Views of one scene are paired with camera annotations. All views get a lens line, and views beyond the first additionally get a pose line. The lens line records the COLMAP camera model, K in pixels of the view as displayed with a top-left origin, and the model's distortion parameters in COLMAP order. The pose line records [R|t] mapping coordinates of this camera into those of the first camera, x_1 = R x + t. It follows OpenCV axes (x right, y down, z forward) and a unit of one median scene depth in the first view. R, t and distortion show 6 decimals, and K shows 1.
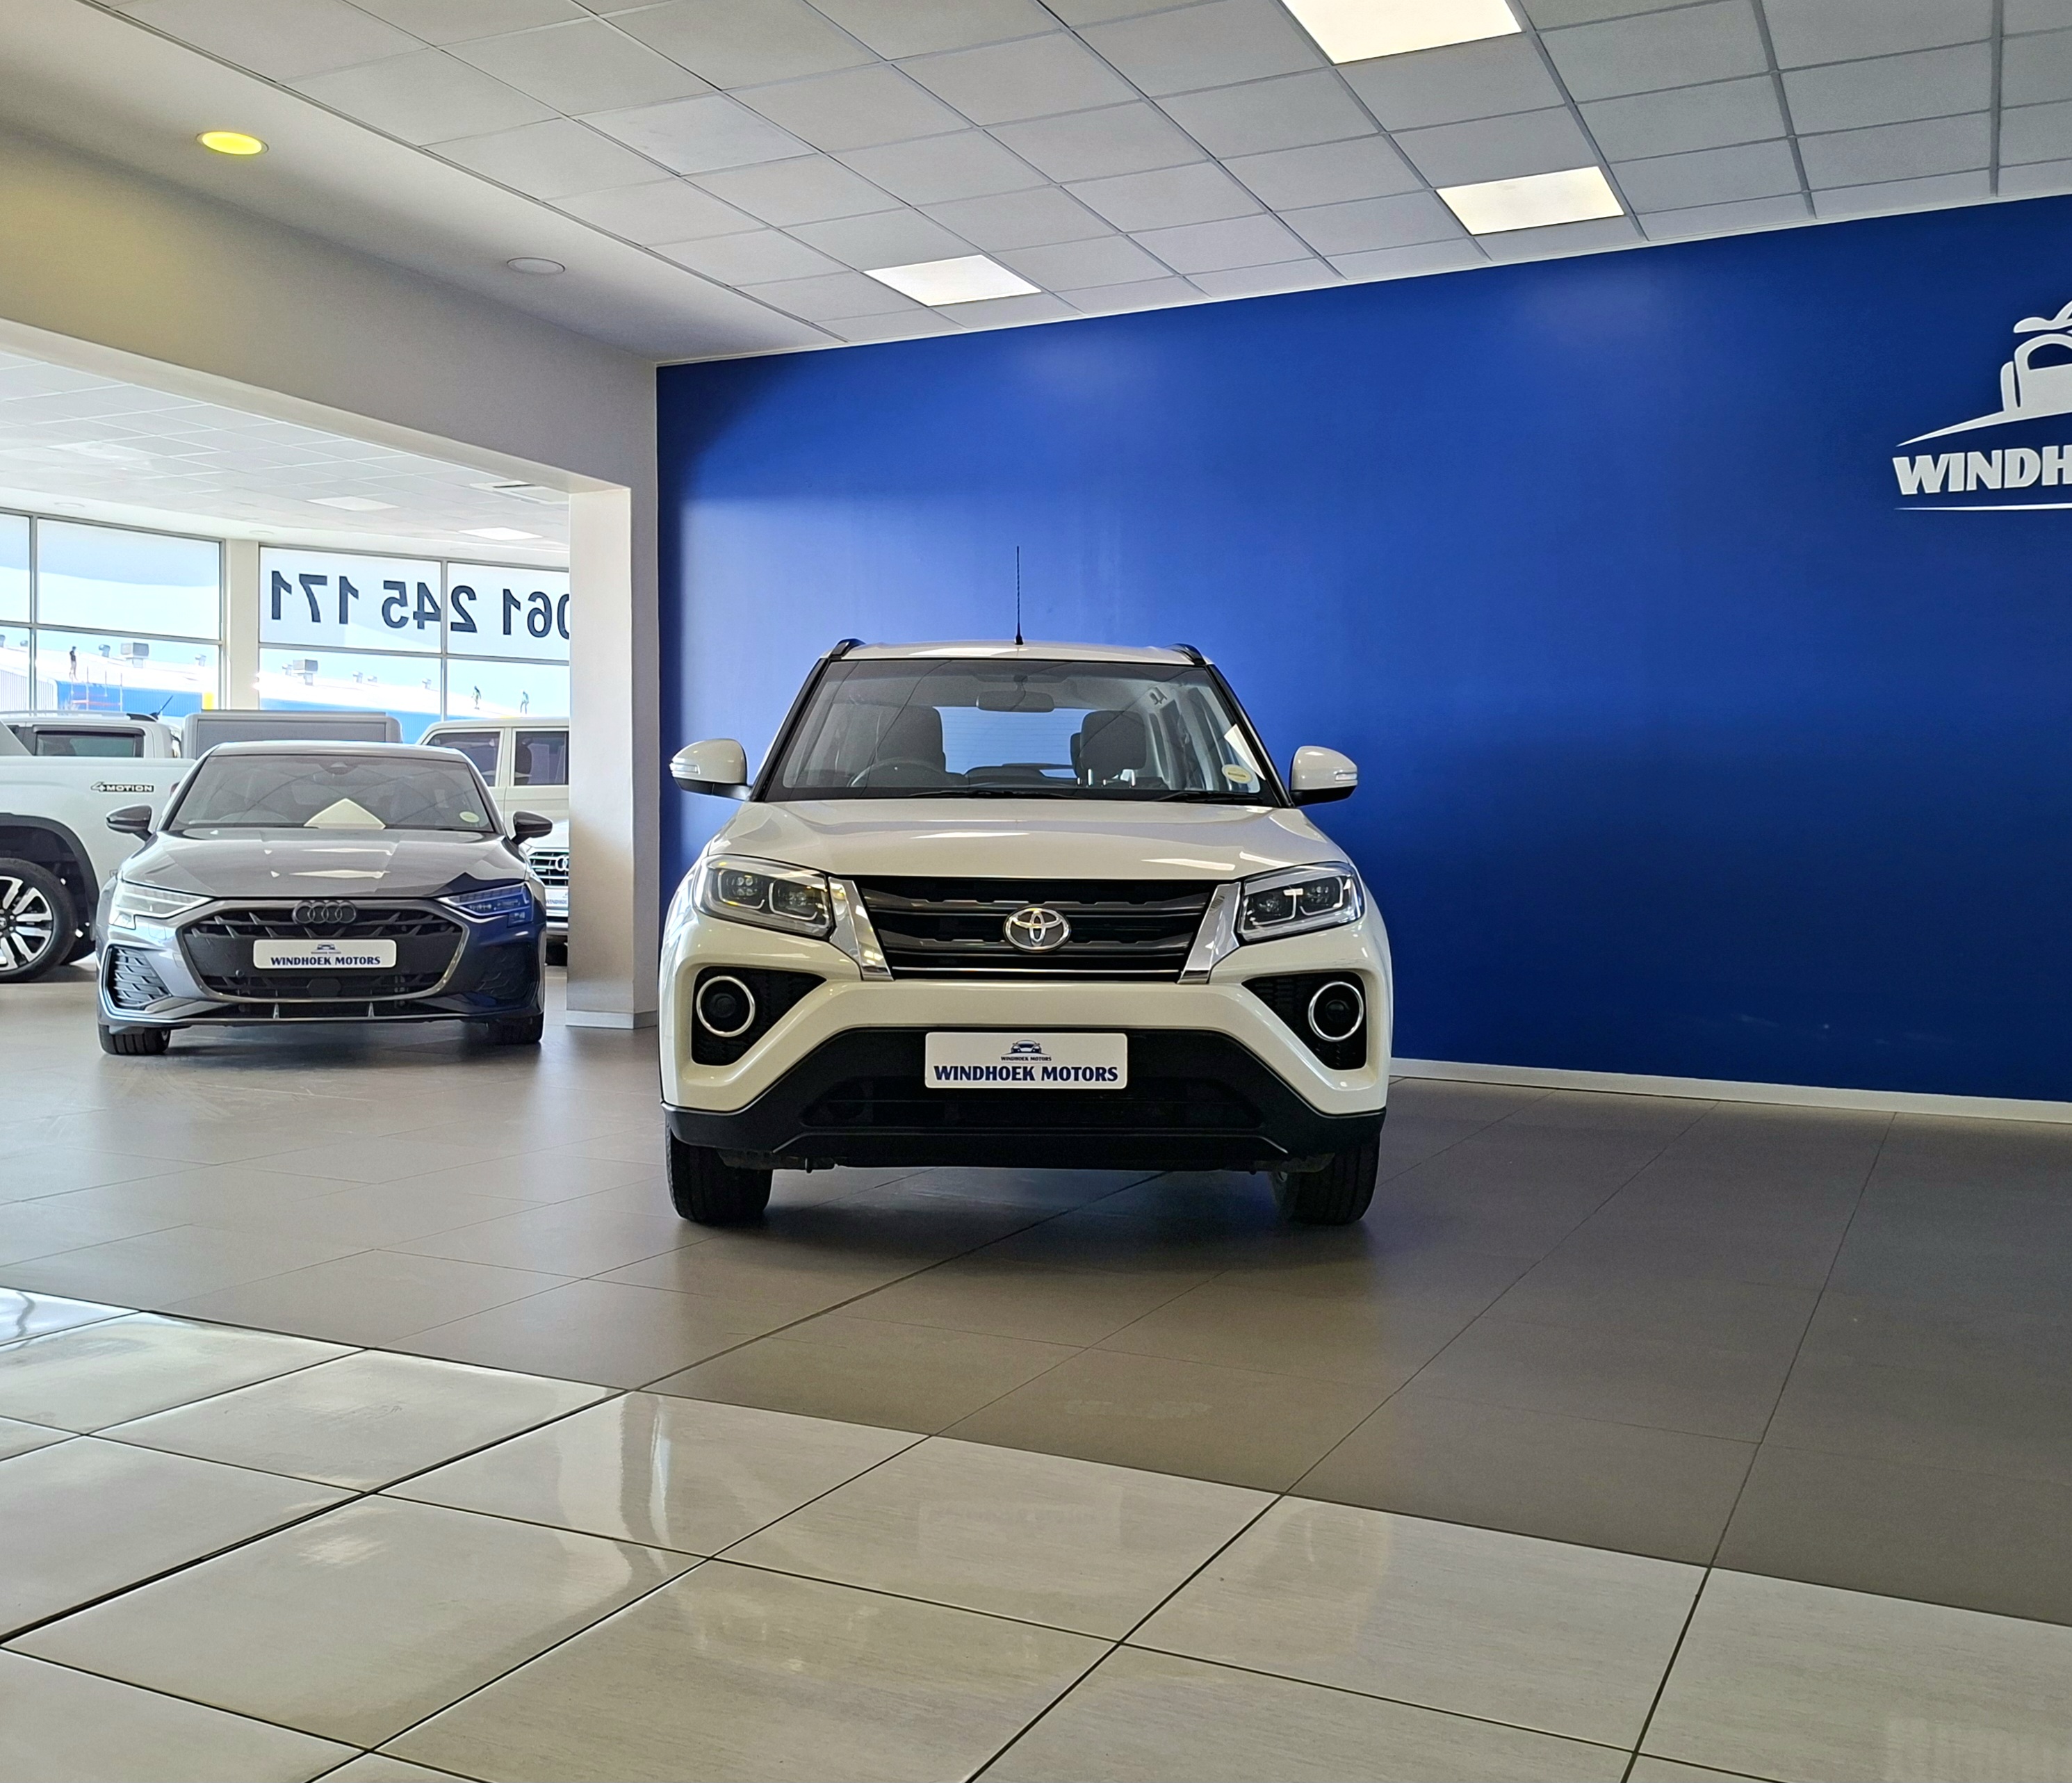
lens RADIAL K [[1944.3, 0, 1036.0], [0, 1944.3, 891.5], [0, 0, 1]] dist [0.172970, -0.207187]
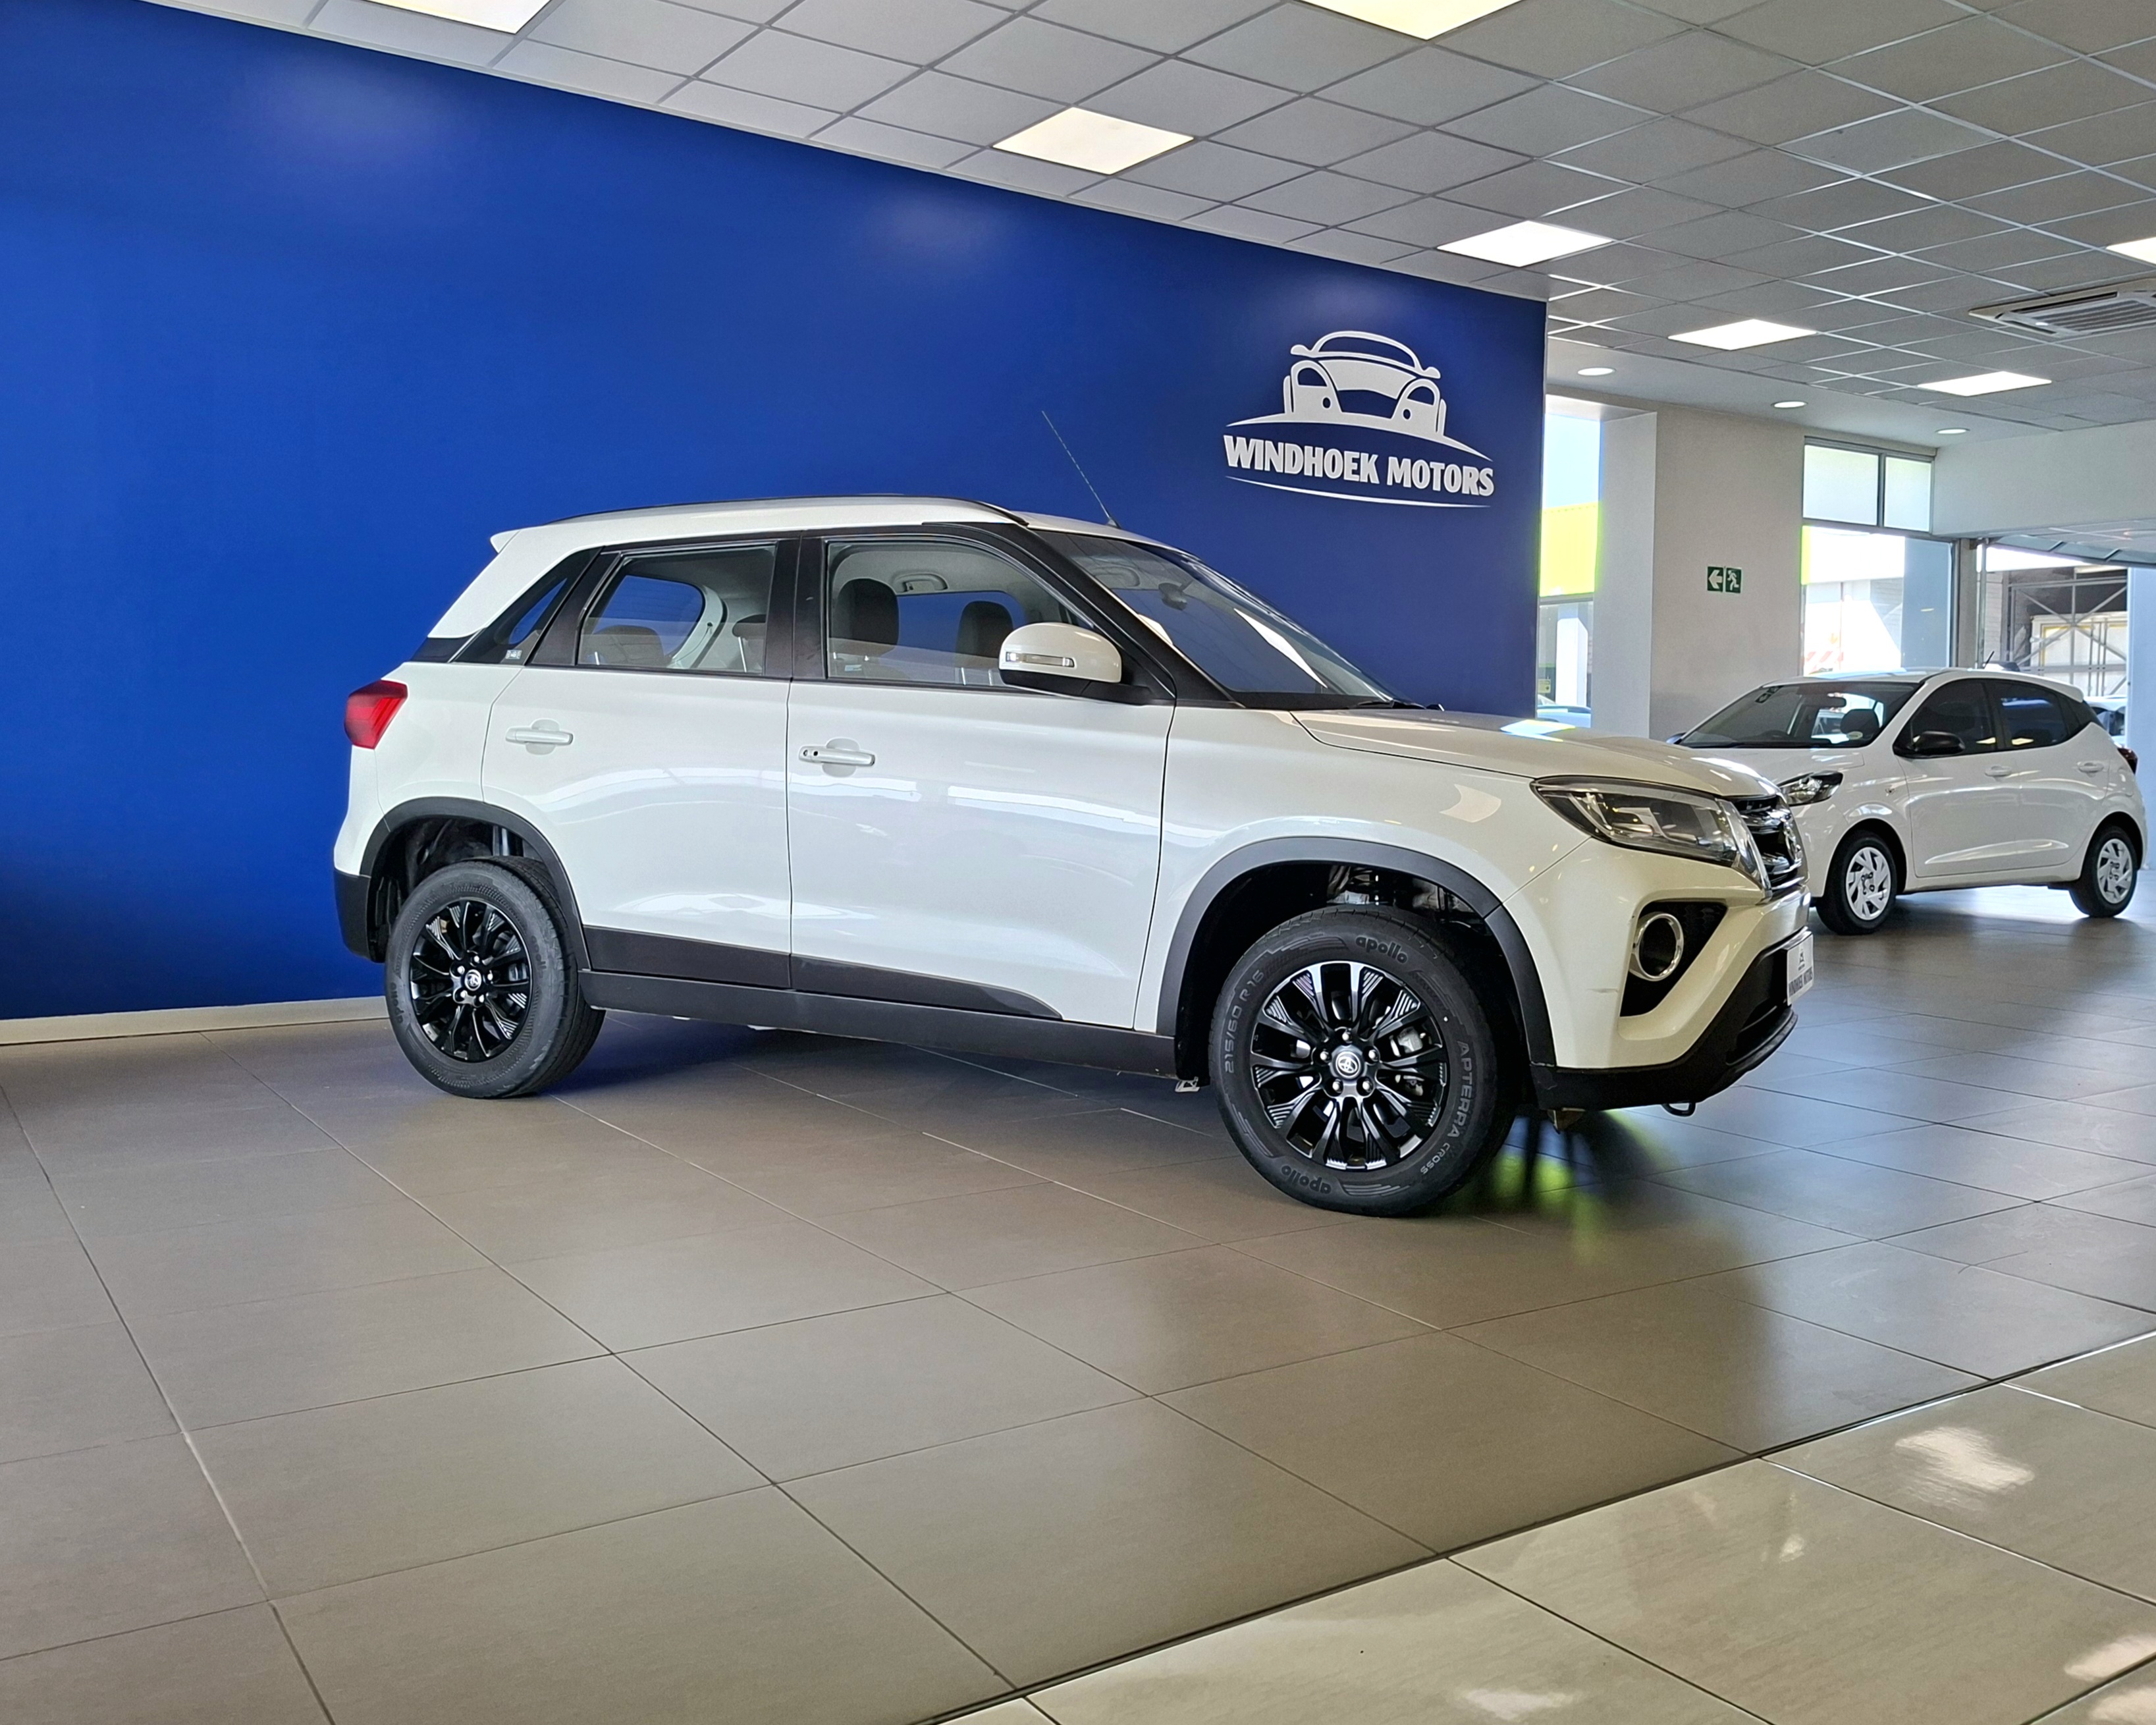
lens RADIAL K [[1838.5, 0, 1078.0], [0, 1838.5, 862.5], [0, 0, 1]] dist [0.092003, 0.001000]
pose [[0.496715, -0.061300, 0.865746, -1.020198], [0.017802, 0.998012, 0.060452, -0.035508], [-0.867731, -0.014616, 0.496819, 0.811381]]
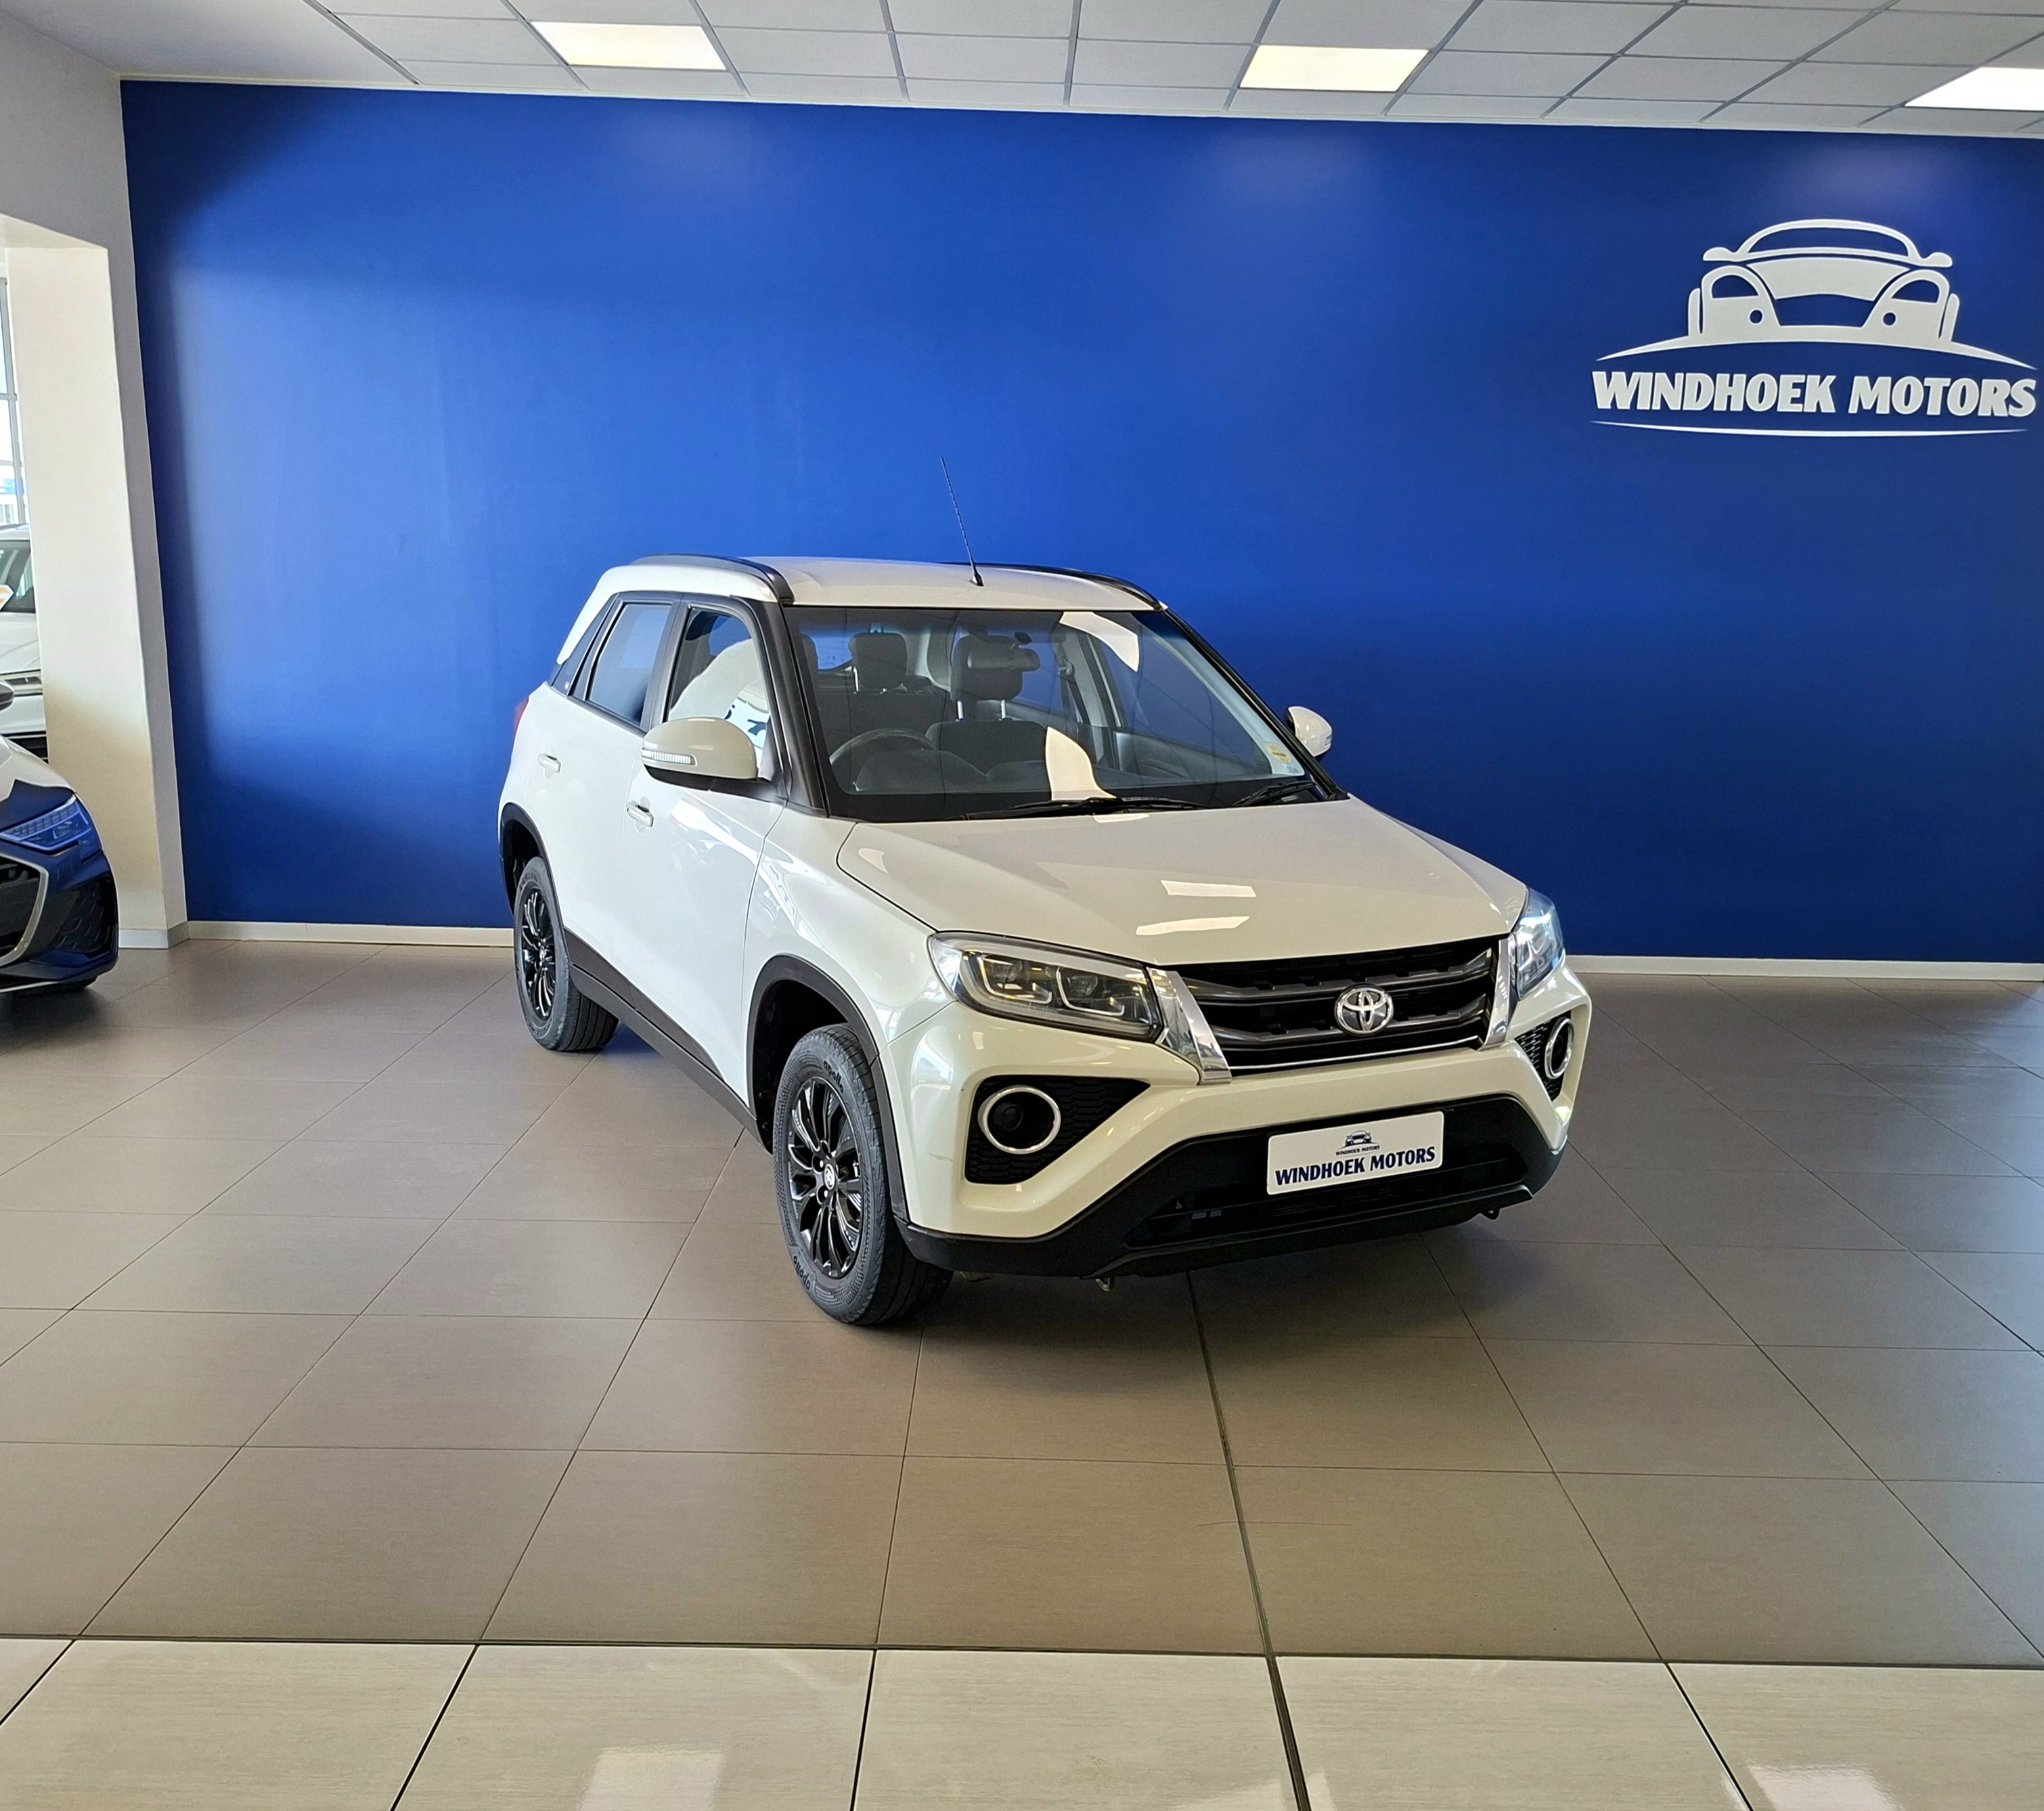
lens RADIAL K [[1892.4, 0, 1034.0], [0, 1892.4, 1000.6], [0, 0, 1]] dist [0.134084, -0.166427]
pose [[0.893836, -0.092628, 0.438723, -0.514557], [-0.000874, 0.978069, 0.208280, -0.166185], [-0.448394, -0.186552, 0.874152, 0.280925]]
